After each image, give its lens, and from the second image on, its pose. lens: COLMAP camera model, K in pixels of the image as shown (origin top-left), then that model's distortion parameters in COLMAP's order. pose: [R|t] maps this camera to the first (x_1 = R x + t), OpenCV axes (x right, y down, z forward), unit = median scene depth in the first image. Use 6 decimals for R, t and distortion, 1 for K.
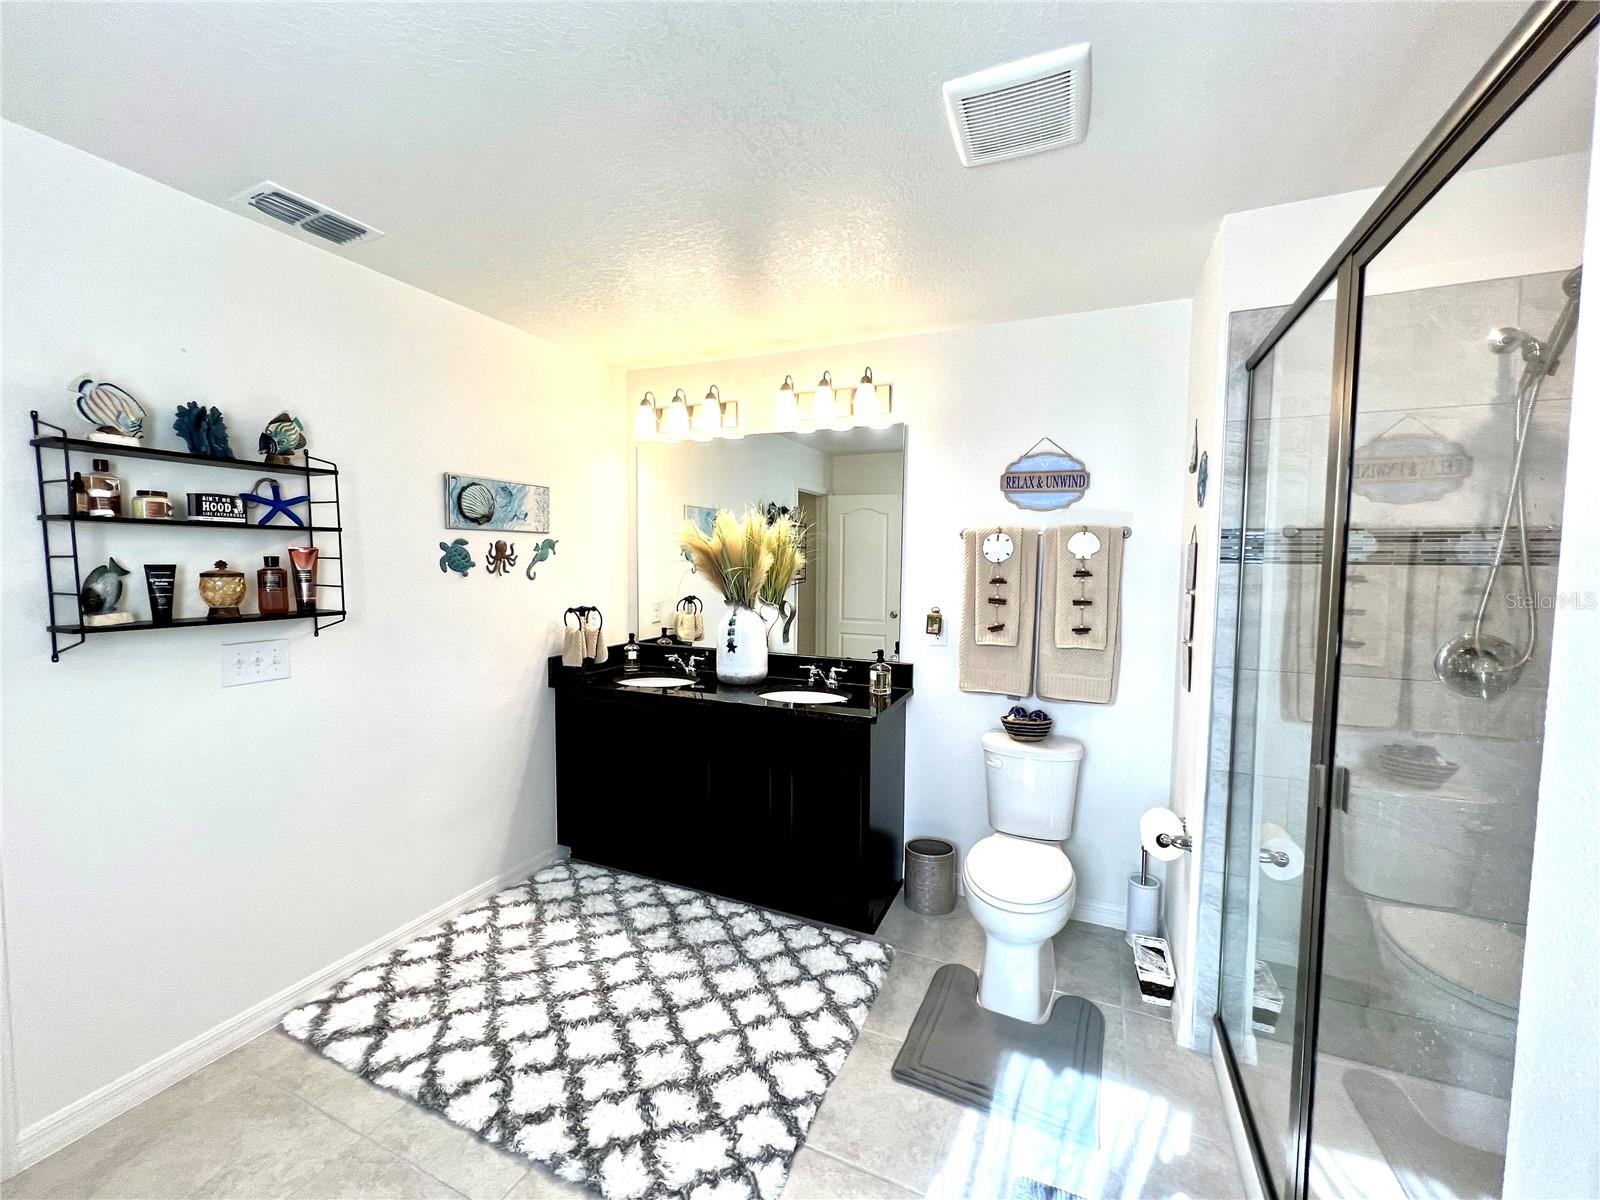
lens RADIAL K [[643.4, 0, 800.0], [0, 643.4, 600.0], [0, 0, 1]] dist [0.000359, 0.000144]
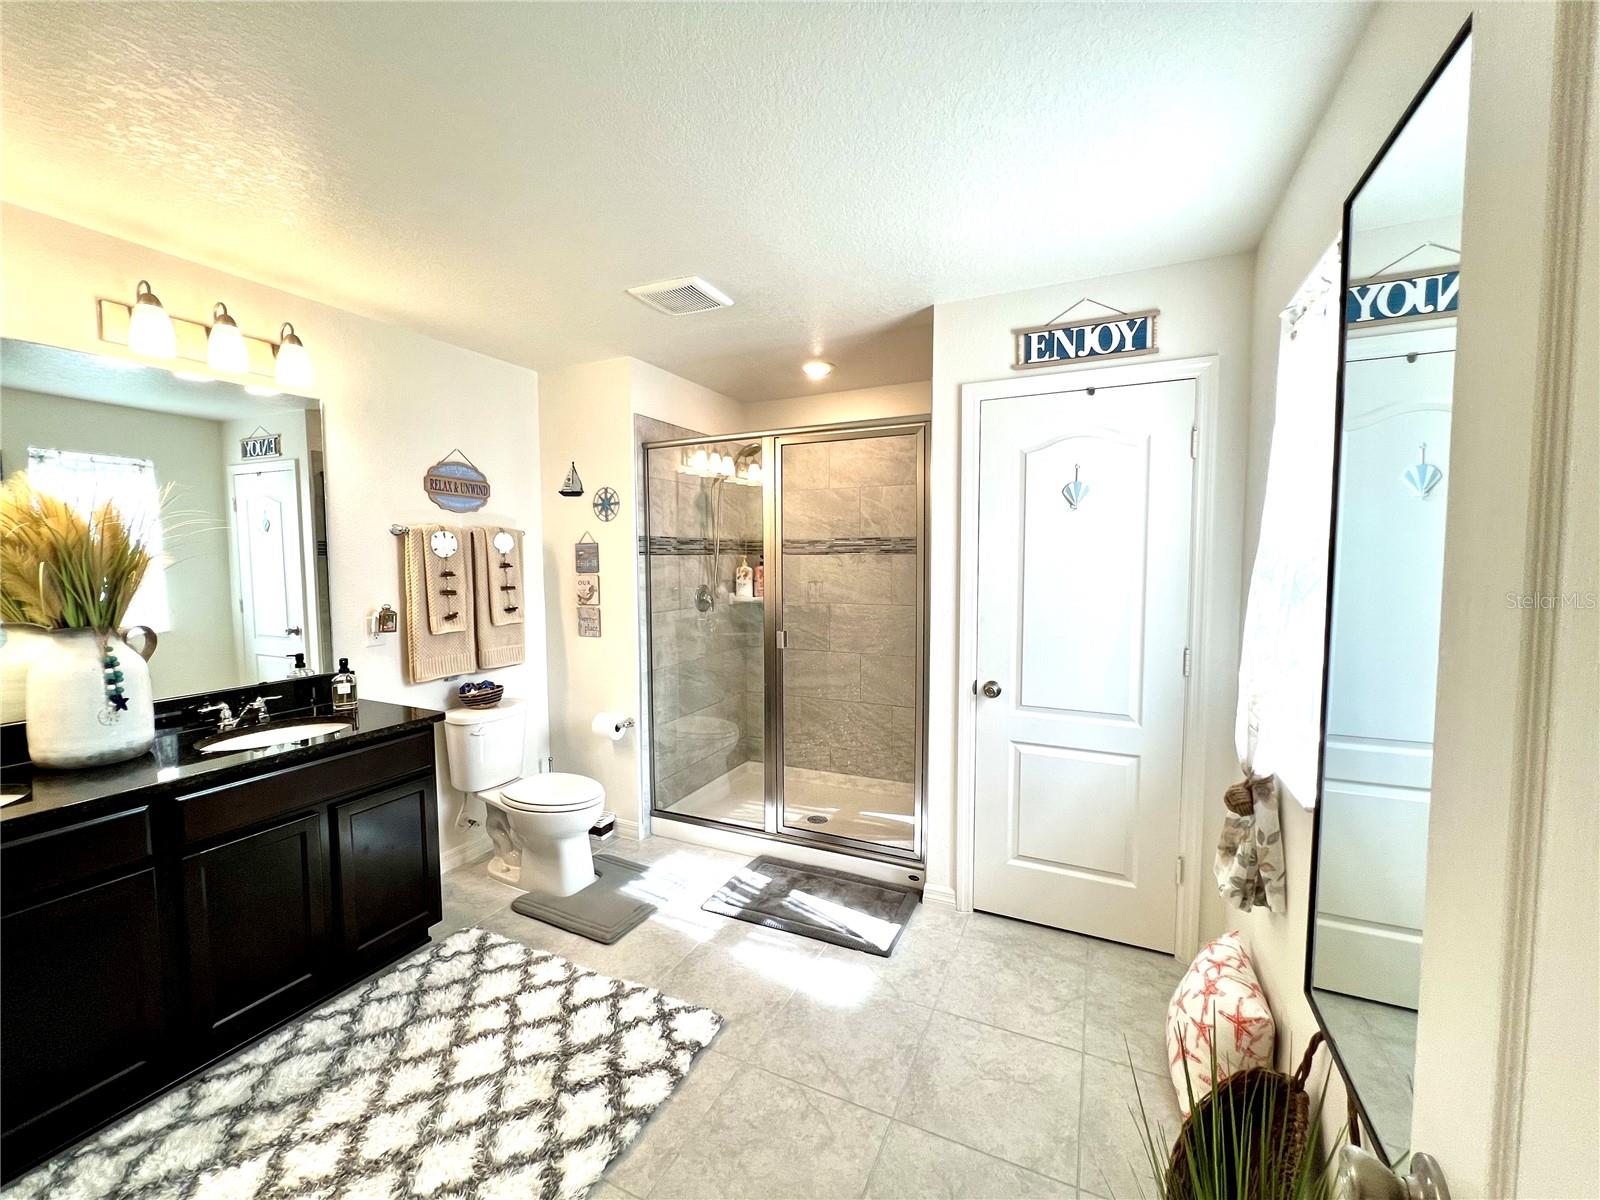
lens RADIAL K [[643.4, 0, 800.0], [0, 643.4, 600.0], [0, 0, 1]] dist [0.000359, 0.000144]
pose [[0.023252, -0.078551, 0.996639, -0.872465], [0.070612, 0.994548, 0.076738, -0.030753], [-0.997233, 0.068590, 0.028672, 0.410718]]
